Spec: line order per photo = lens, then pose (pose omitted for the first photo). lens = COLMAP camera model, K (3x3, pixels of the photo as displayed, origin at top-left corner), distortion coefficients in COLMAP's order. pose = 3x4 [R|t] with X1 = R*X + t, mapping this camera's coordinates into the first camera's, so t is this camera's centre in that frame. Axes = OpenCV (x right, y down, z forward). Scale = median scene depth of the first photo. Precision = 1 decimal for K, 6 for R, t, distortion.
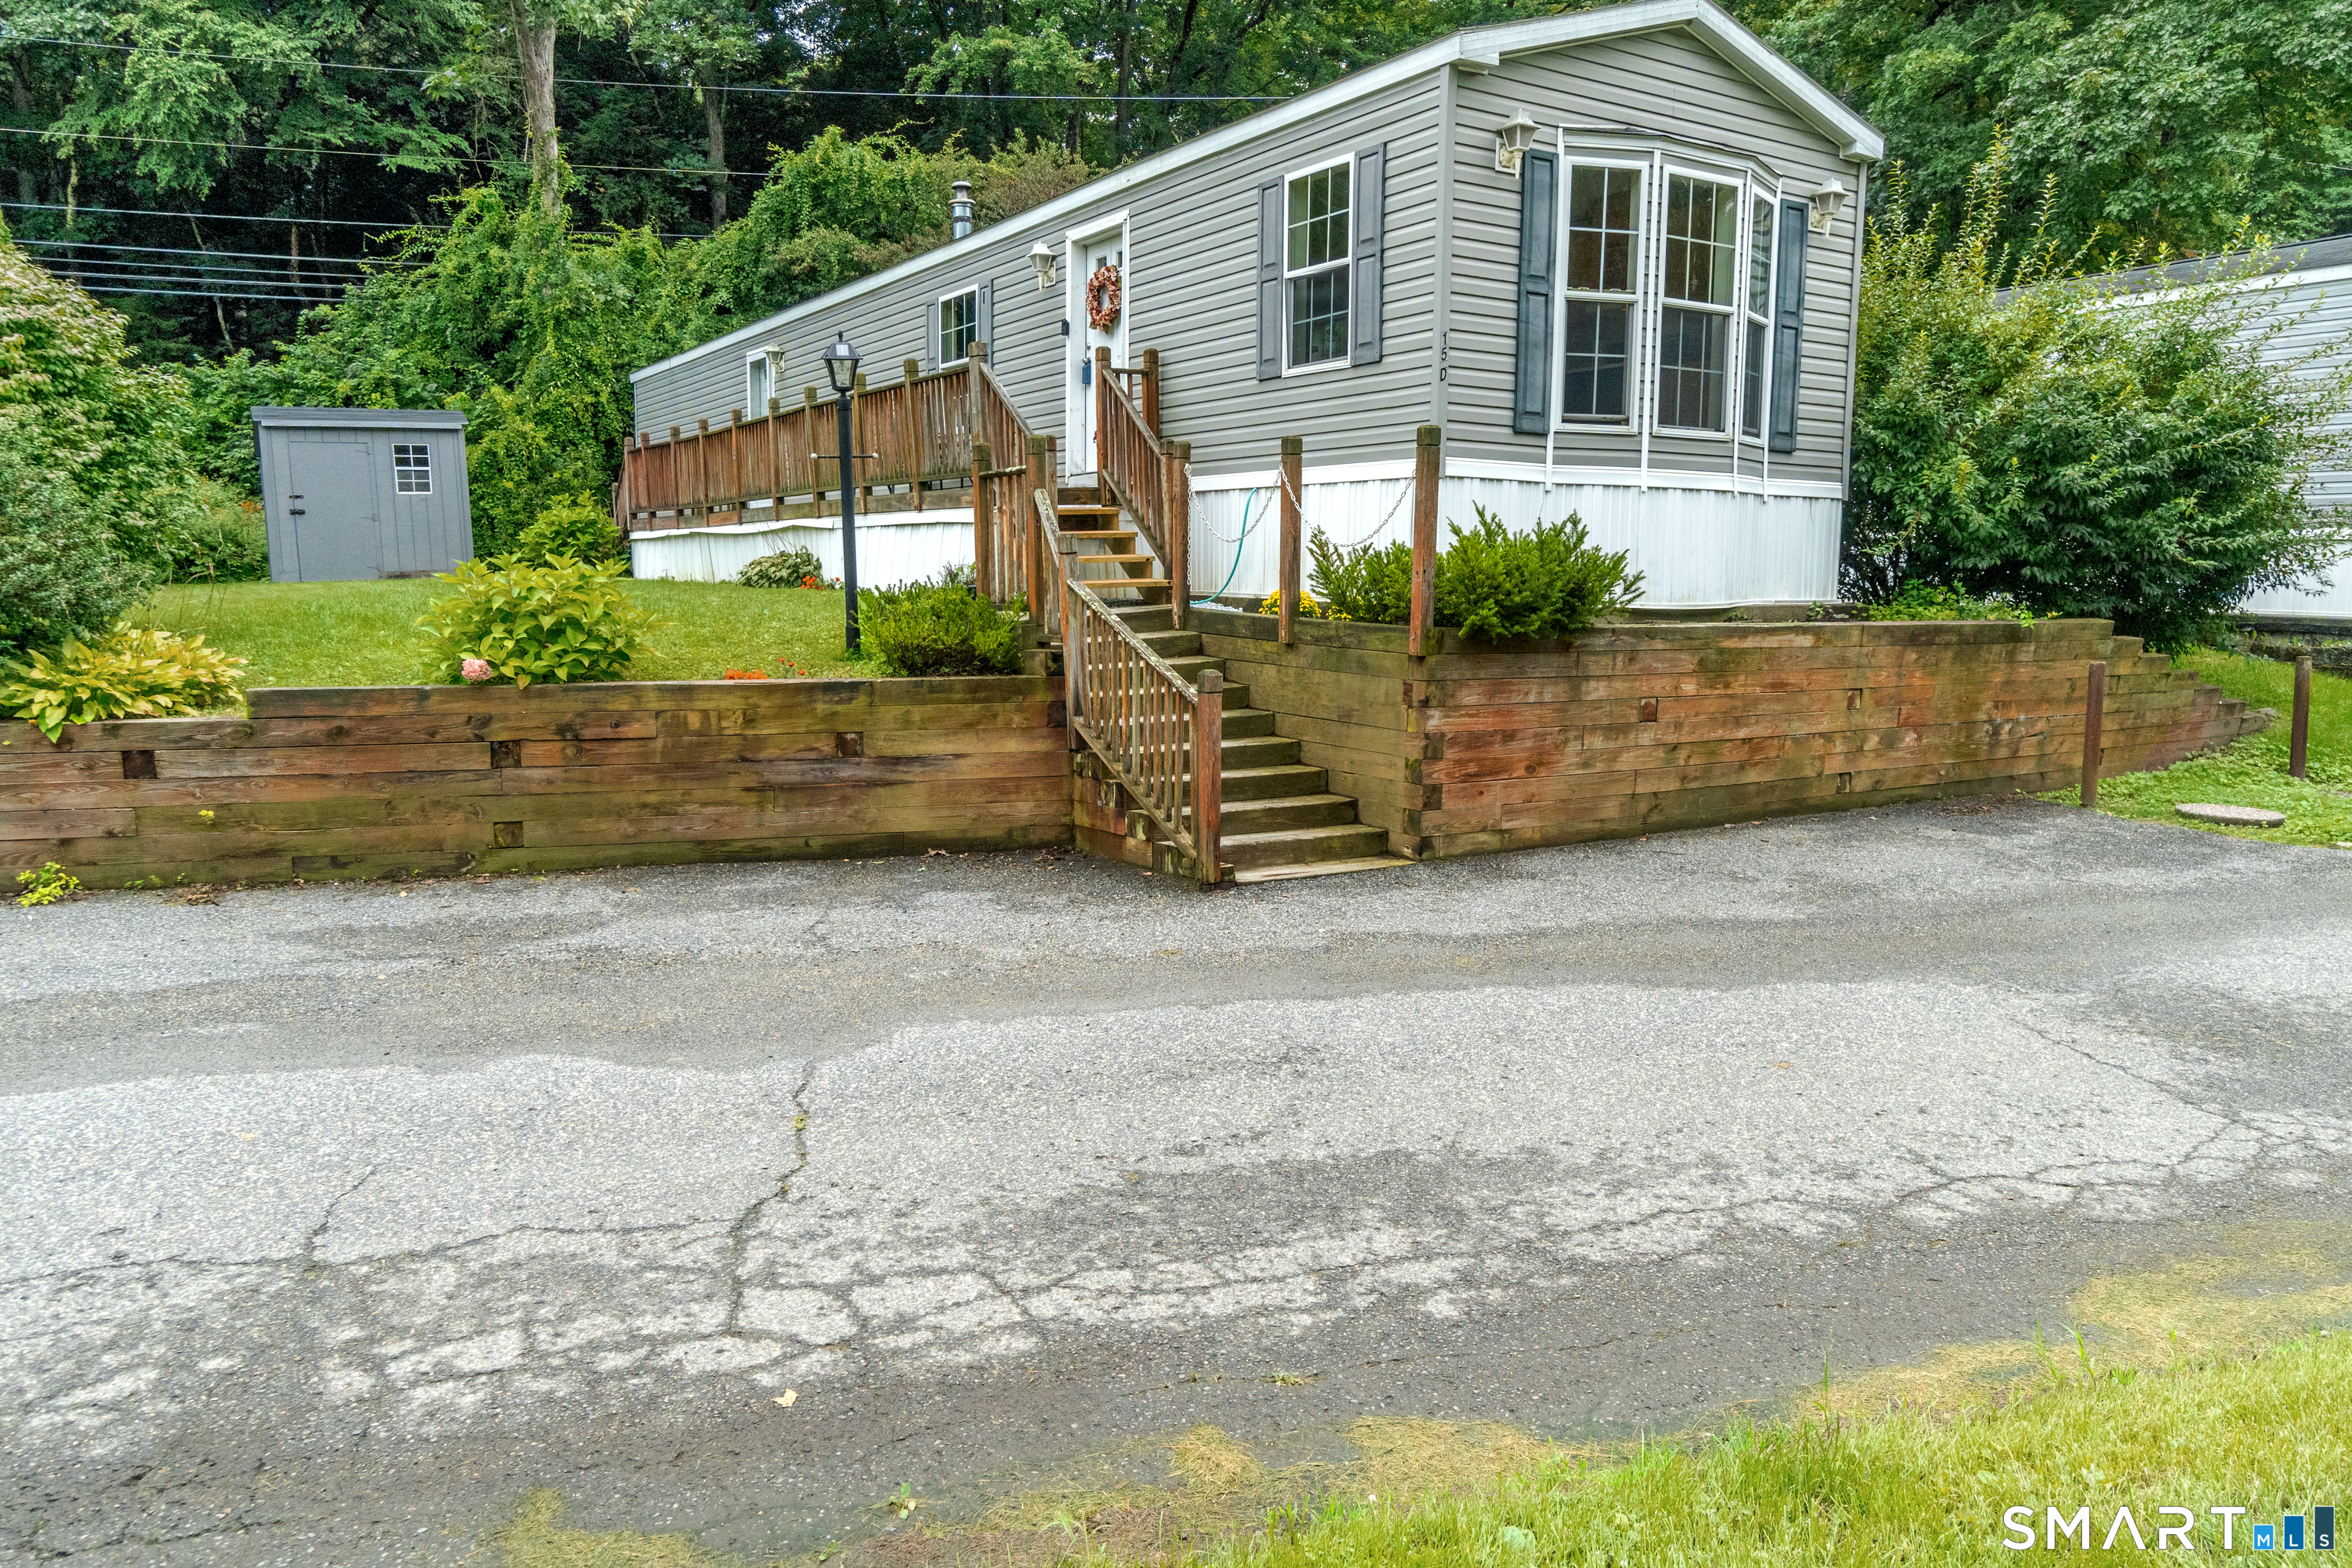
lens RADIAL K [[1591.7, 0, 1187.8], [0, 1591.7, 787.0], [0, 0, 1]] dist [-0.010514, 0.015119]
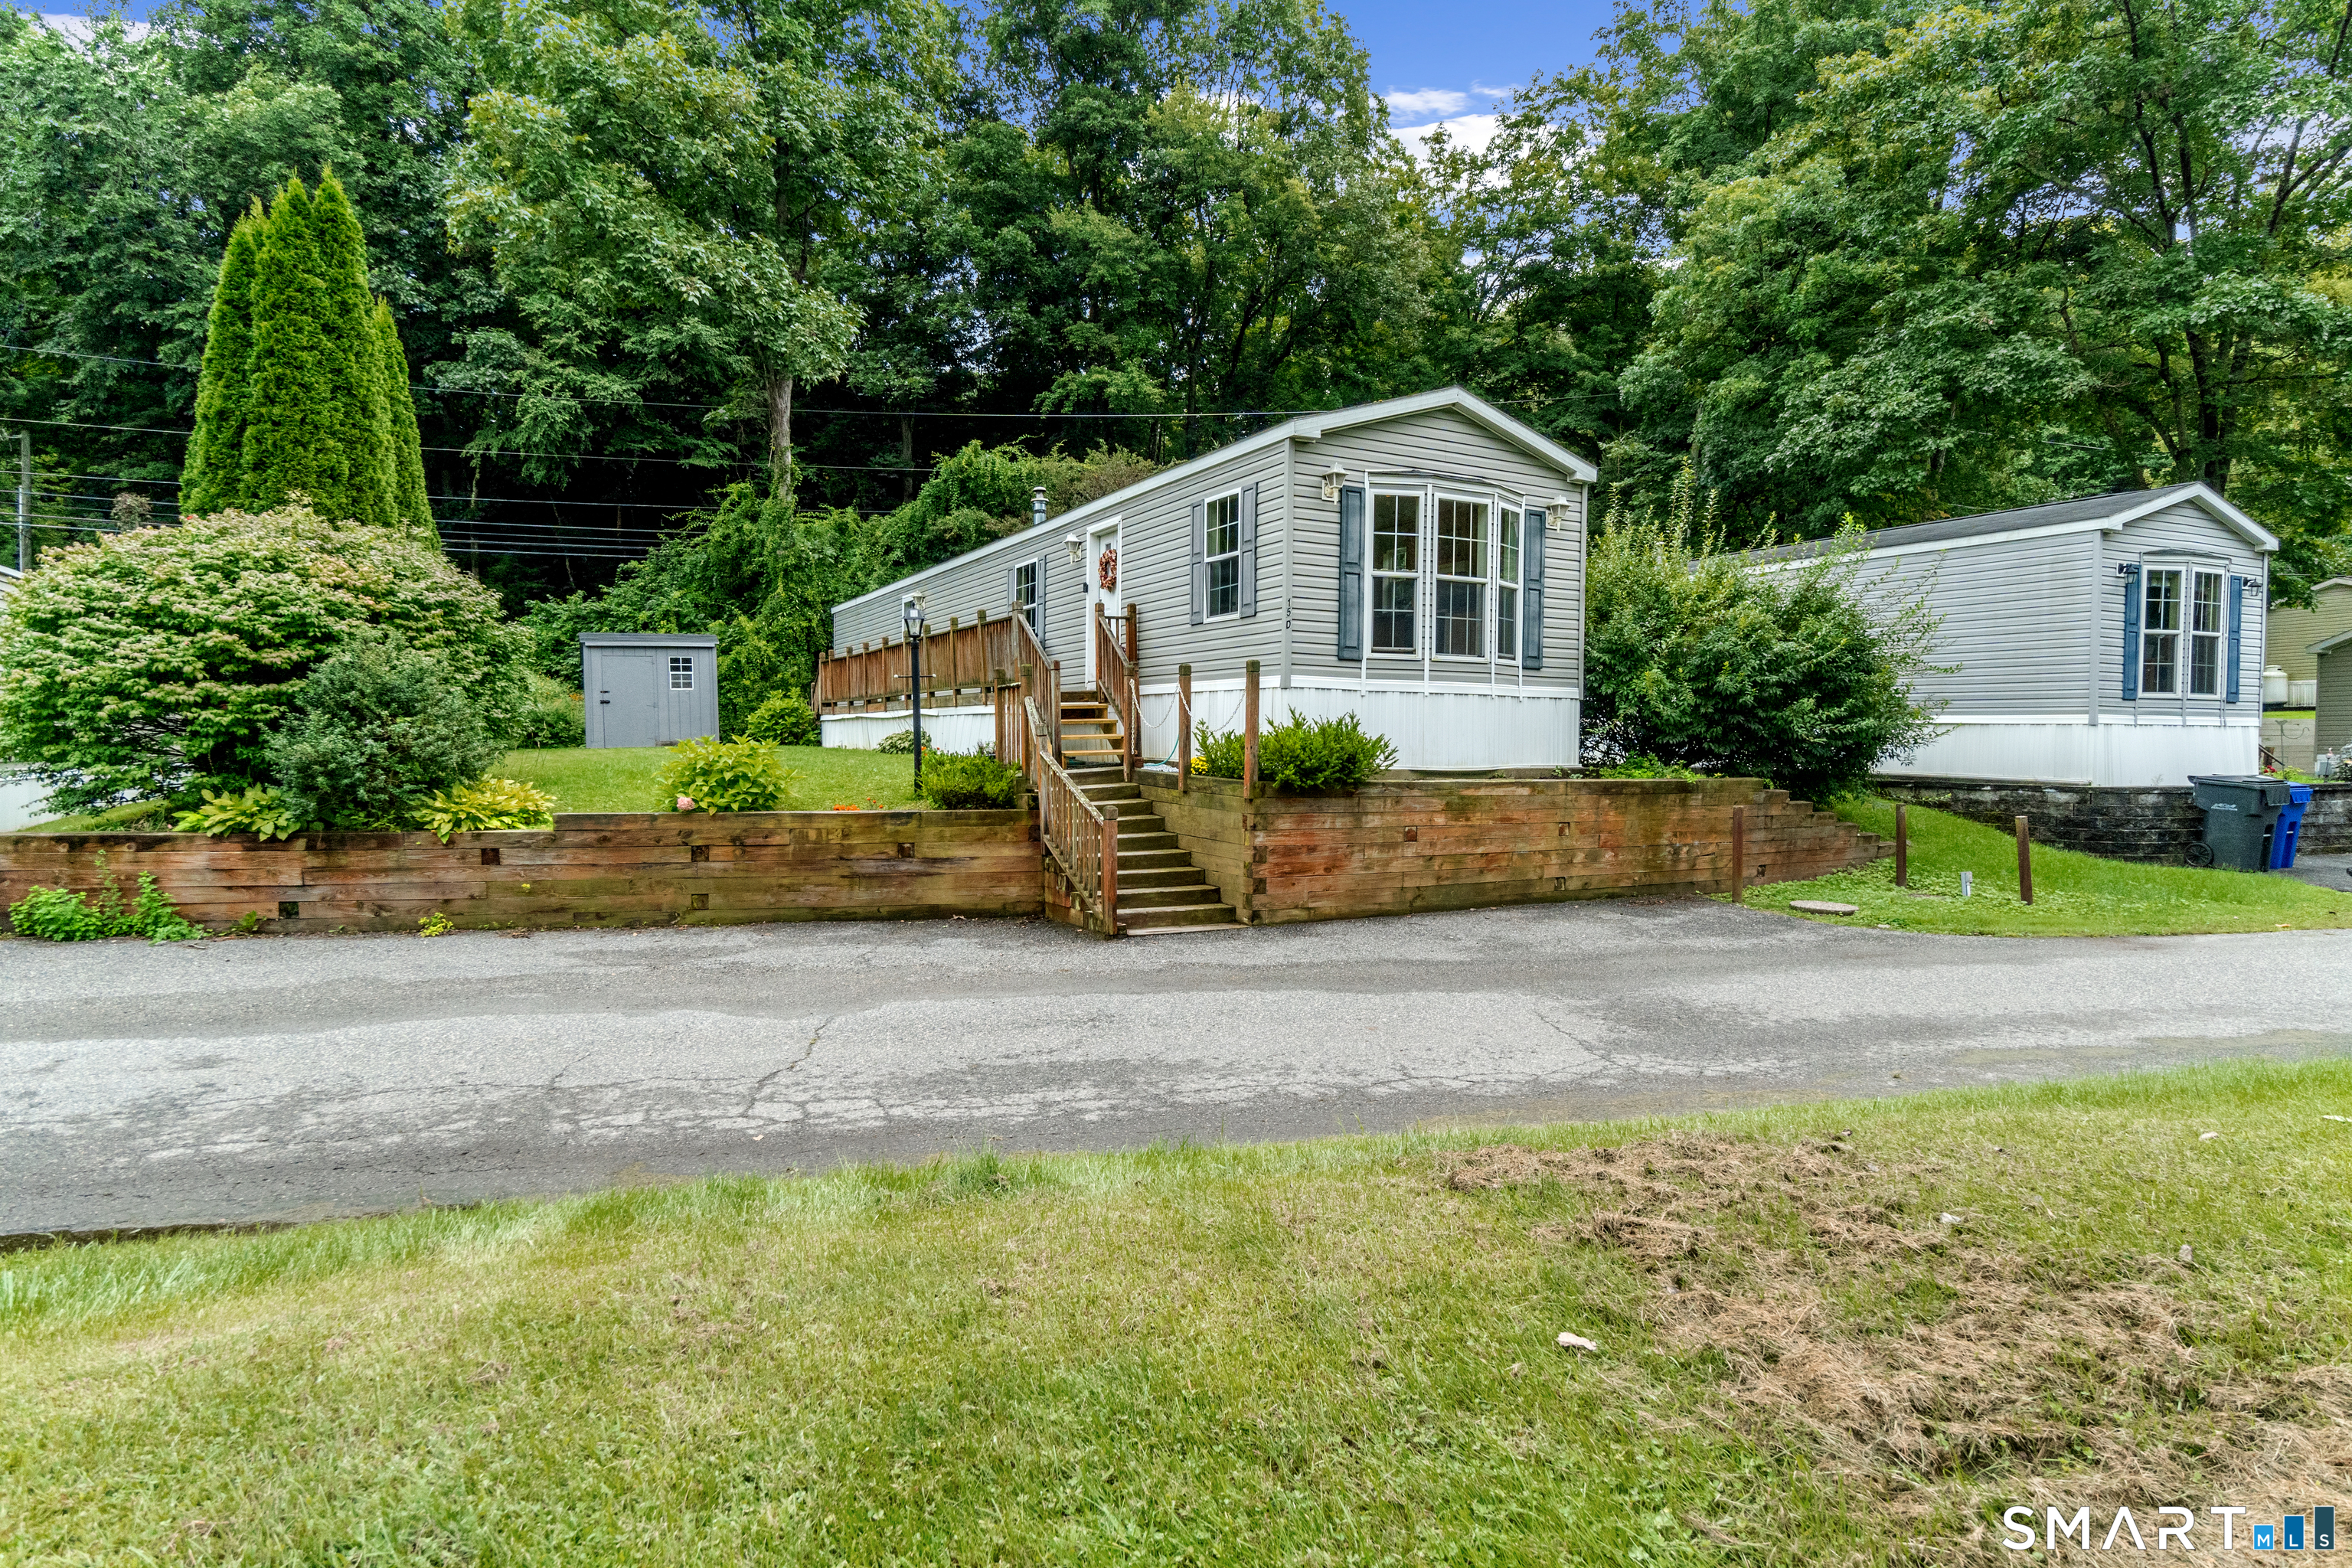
lens RADIAL K [[1204.9, 0, 1178.7], [0, 1204.9, 787.9], [0, 0, 1]] dist [0.006422, -0.000457]
pose [[0.997574, 0.004629, -0.069462, 0.137491], [-0.011152, 0.995528, -0.093806, 0.020223], [0.068717, 0.094353, 0.993164, -0.201083]]
